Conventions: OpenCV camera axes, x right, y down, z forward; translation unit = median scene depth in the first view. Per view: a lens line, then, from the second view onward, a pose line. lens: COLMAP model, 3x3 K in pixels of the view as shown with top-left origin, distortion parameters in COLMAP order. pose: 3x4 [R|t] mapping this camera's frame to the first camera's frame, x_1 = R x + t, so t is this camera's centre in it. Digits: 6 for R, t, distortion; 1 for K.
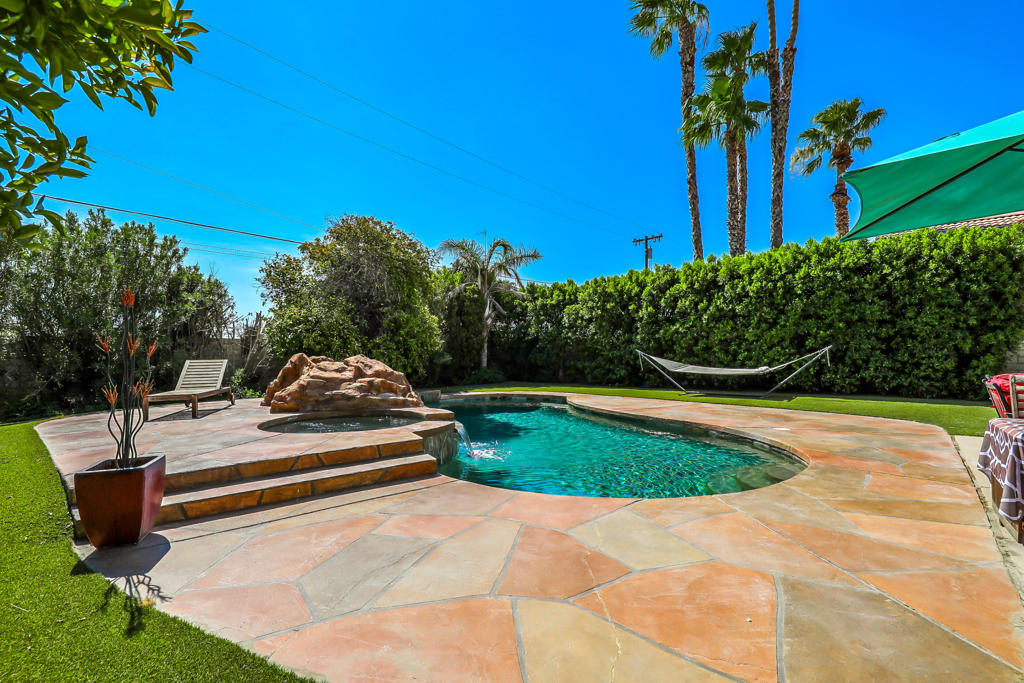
lens RADIAL K [[505.2, 0, 512.0], [0, 505.2, 341.5], [0, 0, 1]] dist [-0.001523, -0.001095]
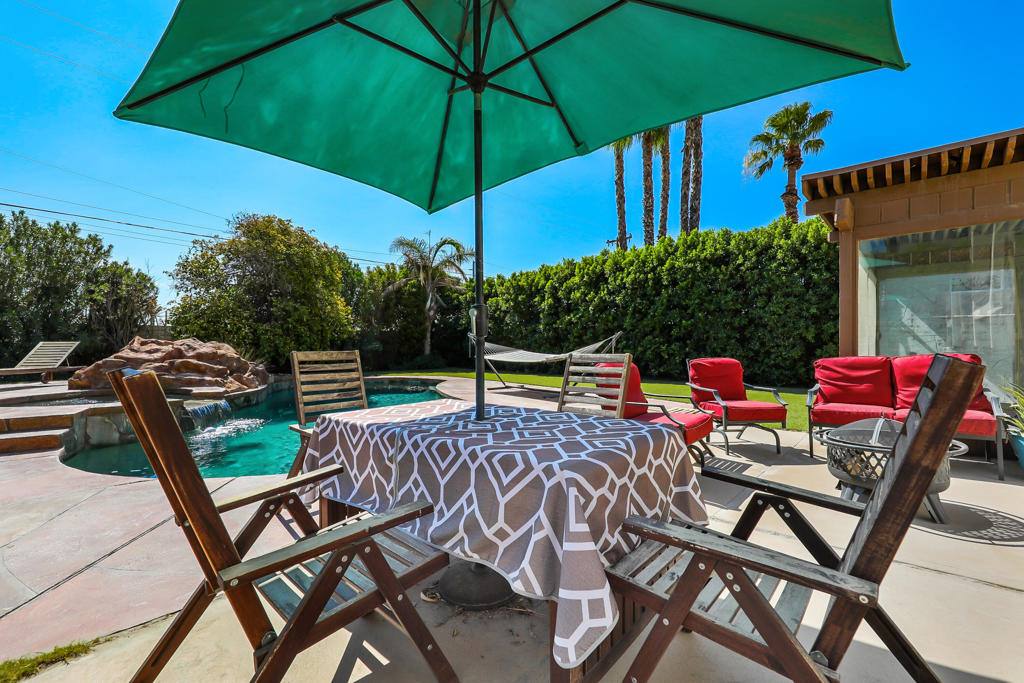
lens RADIAL K [[447.2, 0, 512.0], [0, 447.2, 341.5], [0, 0, 1]] dist [-0.000142, -0.000169]
pose [[0.997752, 0.006820, -0.066671, 0.301248], [-0.005830, 0.999870, 0.015041, 0.009819], [0.066765, -0.014619, 0.997662, 0.057697]]
